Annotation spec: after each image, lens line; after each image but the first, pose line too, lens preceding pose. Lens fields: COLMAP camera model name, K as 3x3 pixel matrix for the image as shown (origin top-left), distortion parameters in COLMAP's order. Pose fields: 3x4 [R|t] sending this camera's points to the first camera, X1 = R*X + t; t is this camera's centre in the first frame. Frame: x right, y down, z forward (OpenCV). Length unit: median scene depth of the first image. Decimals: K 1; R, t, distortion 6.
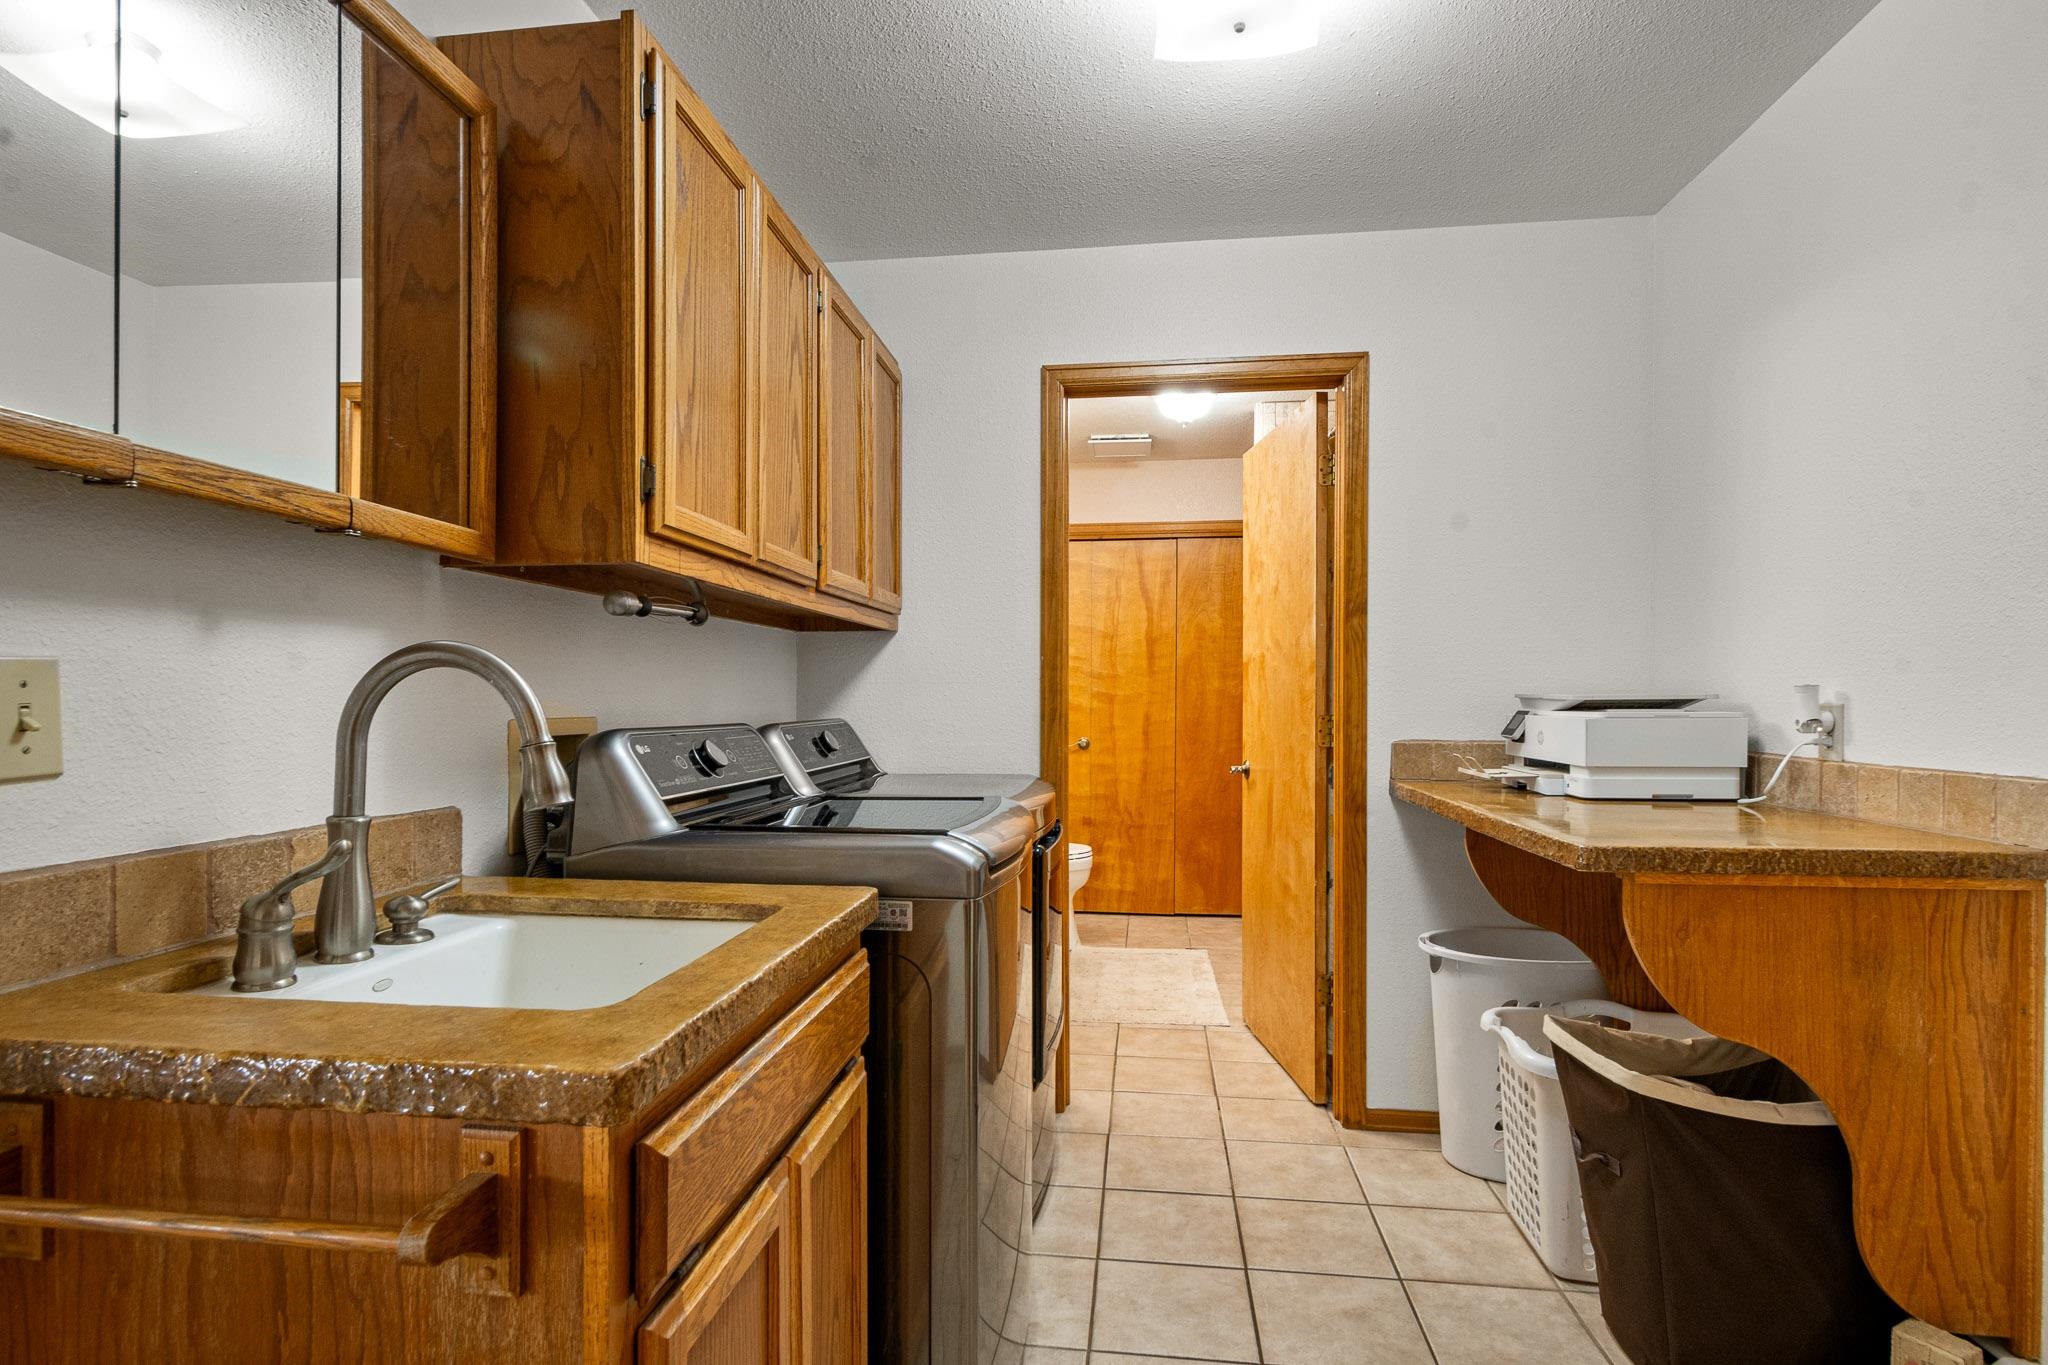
lens RADIAL K [[1035.7, 0, 1029.5], [0, 1035.7, 694.5], [0, 0, 1]] dist [-0.001408, -0.000301]
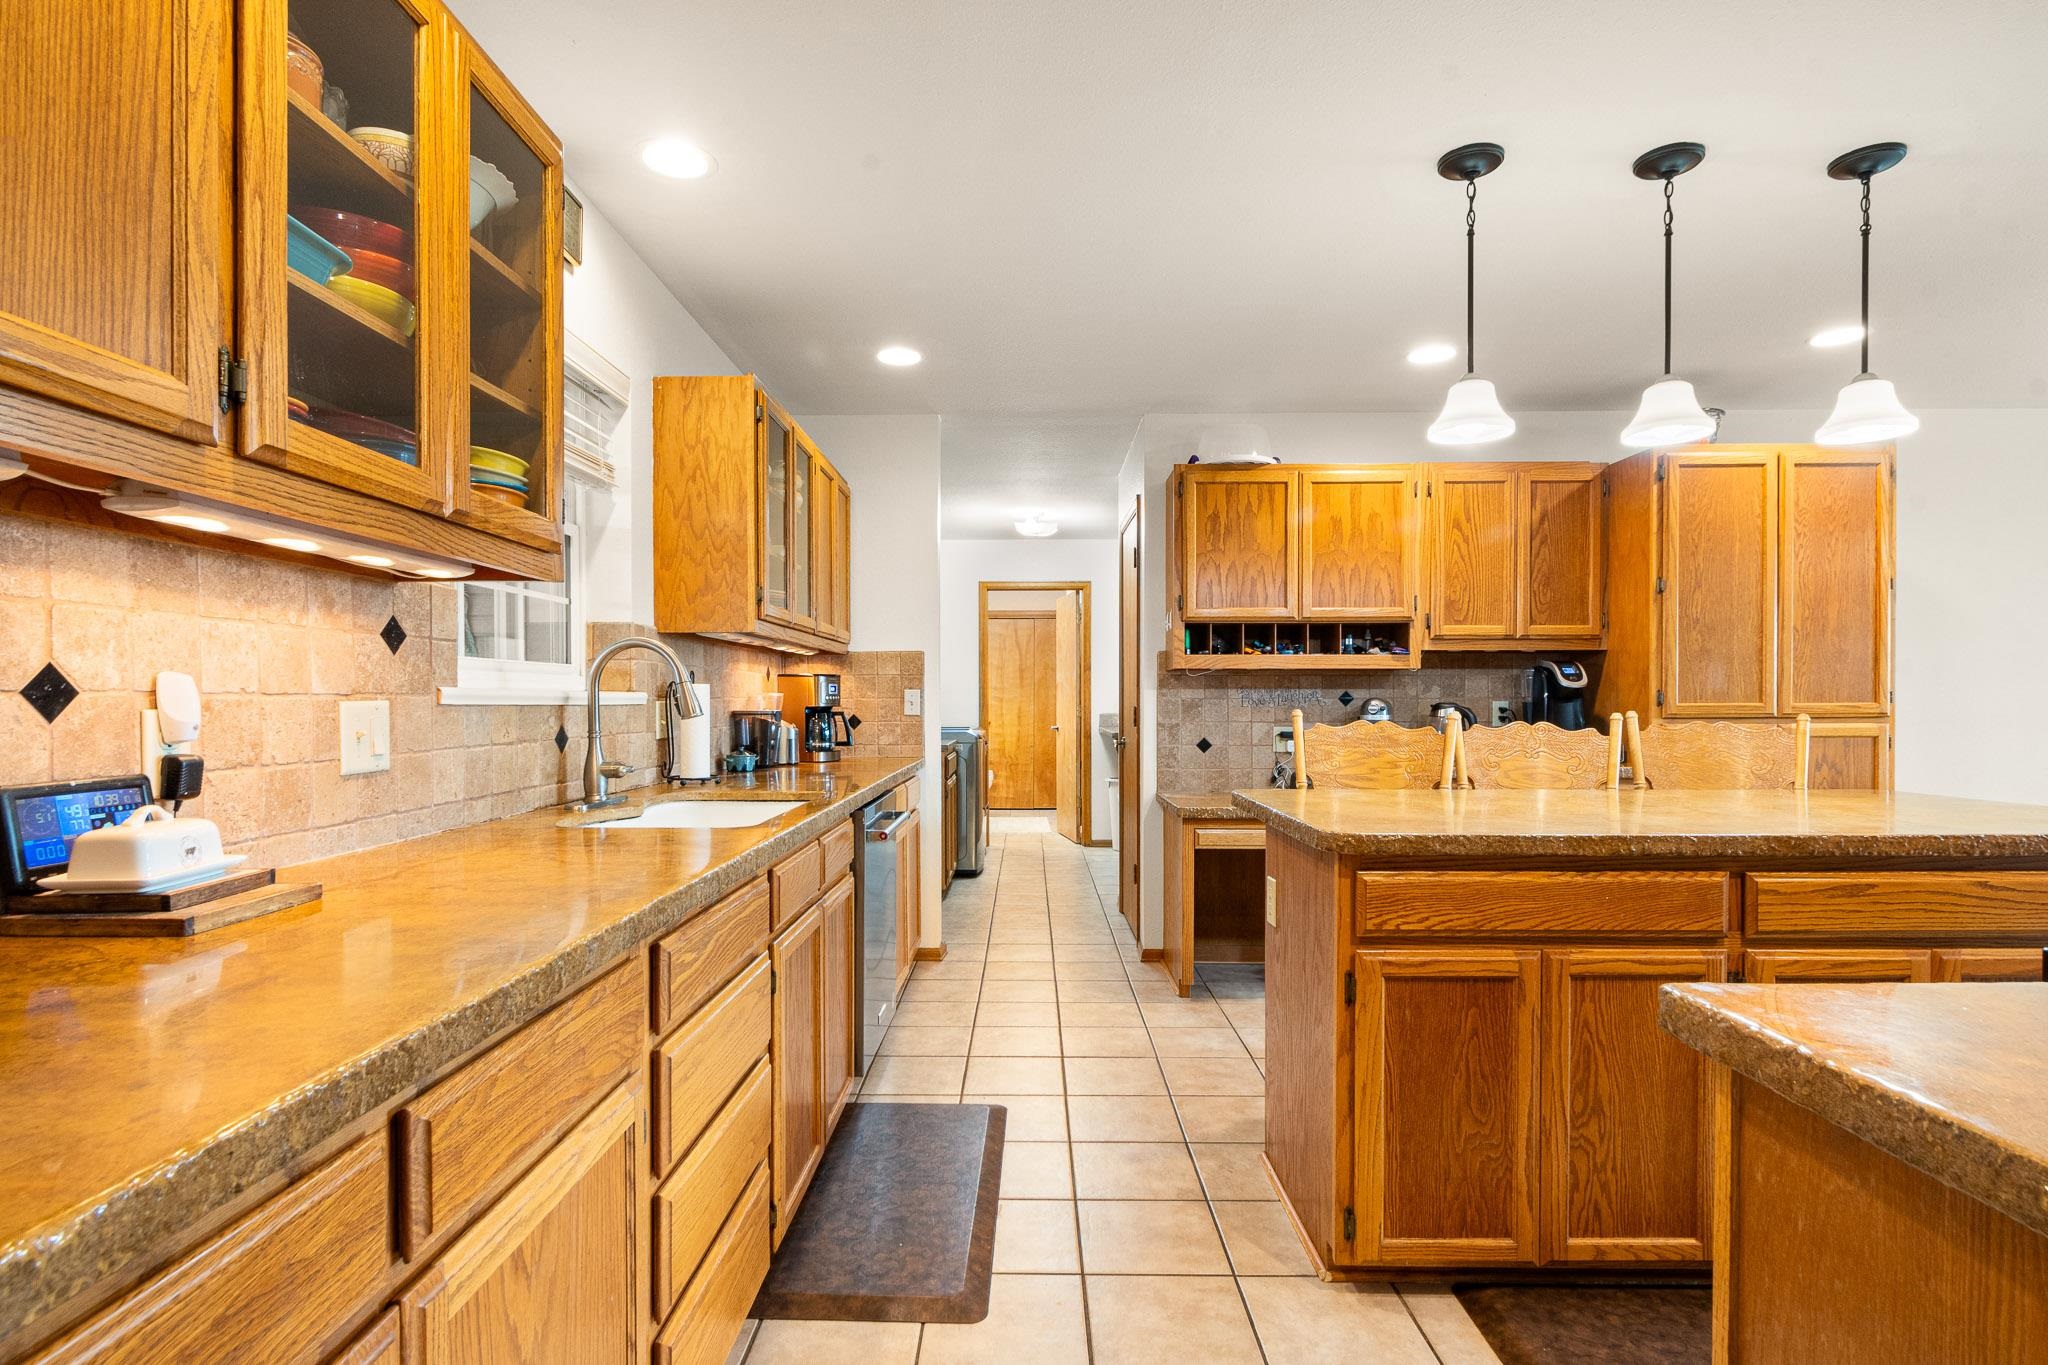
lens RADIAL K [[1035.7, 0, 1029.5], [0, 1035.7, 694.5], [0, 0, 1]] dist [-0.001408, -0.000301]
pose [[0.993515, -0.003793, 0.113634, -0.092680], [0.004017, 0.999990, -0.001741, -0.001857], [-0.113627, 0.002186, 0.993521, -0.970706]]
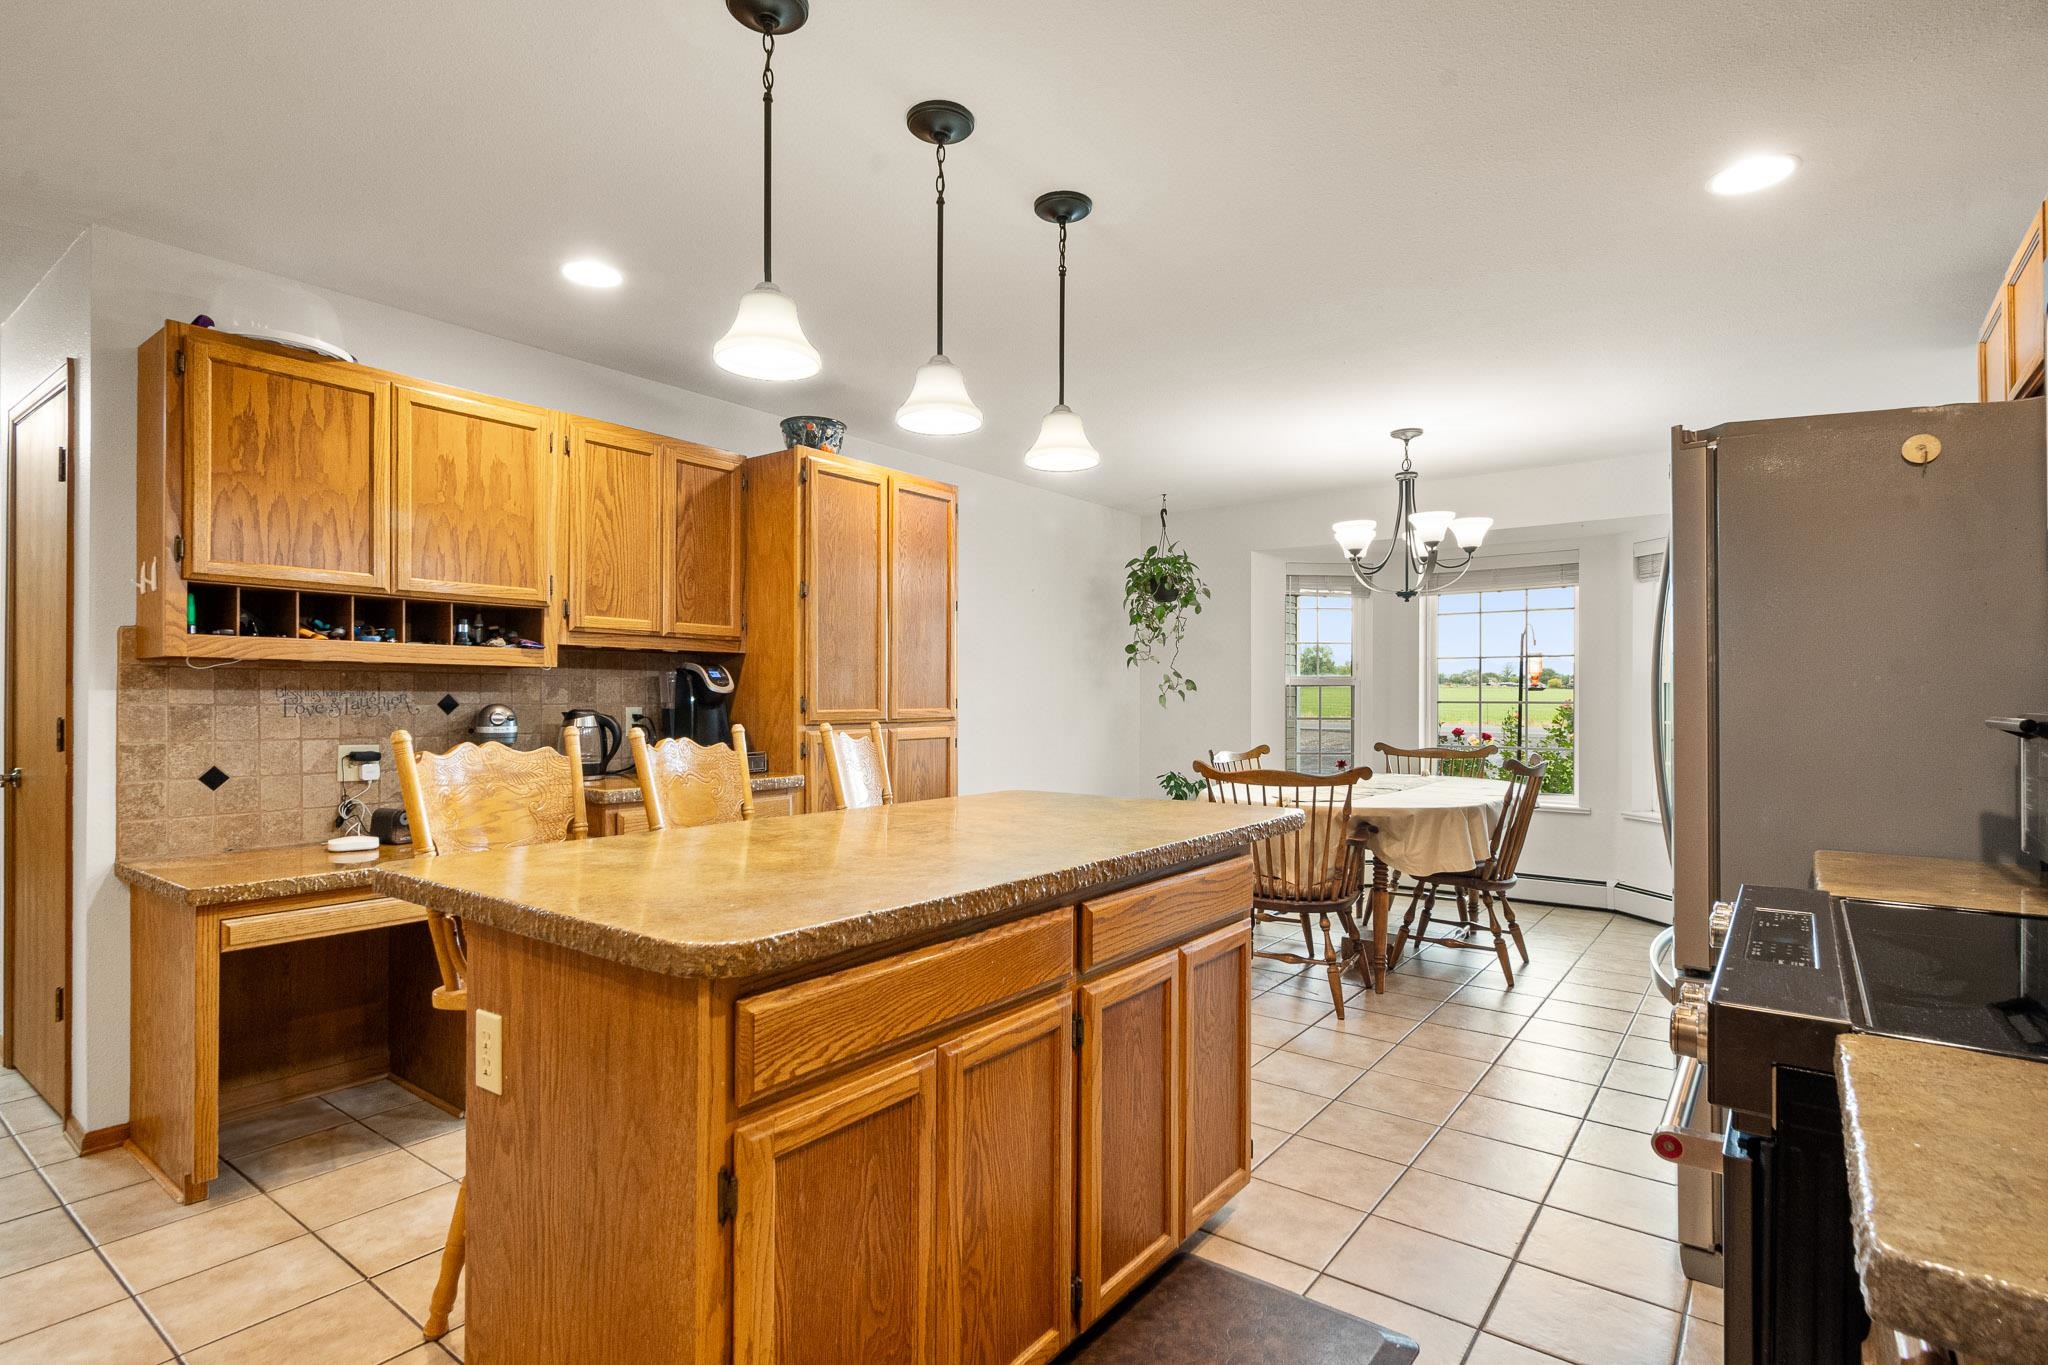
lens RADIAL K [[1013.7, 0, 1016.6], [0, 1013.7, 695.7], [0, 0, 1]] dist [0.000869, -0.000227]
pose [[0.509251, 0.001166, 0.860617, -0.097608], [-0.005061, 0.999986, 0.001640, -0.010386], [-0.860603, -0.005191, 0.509250, -0.643853]]
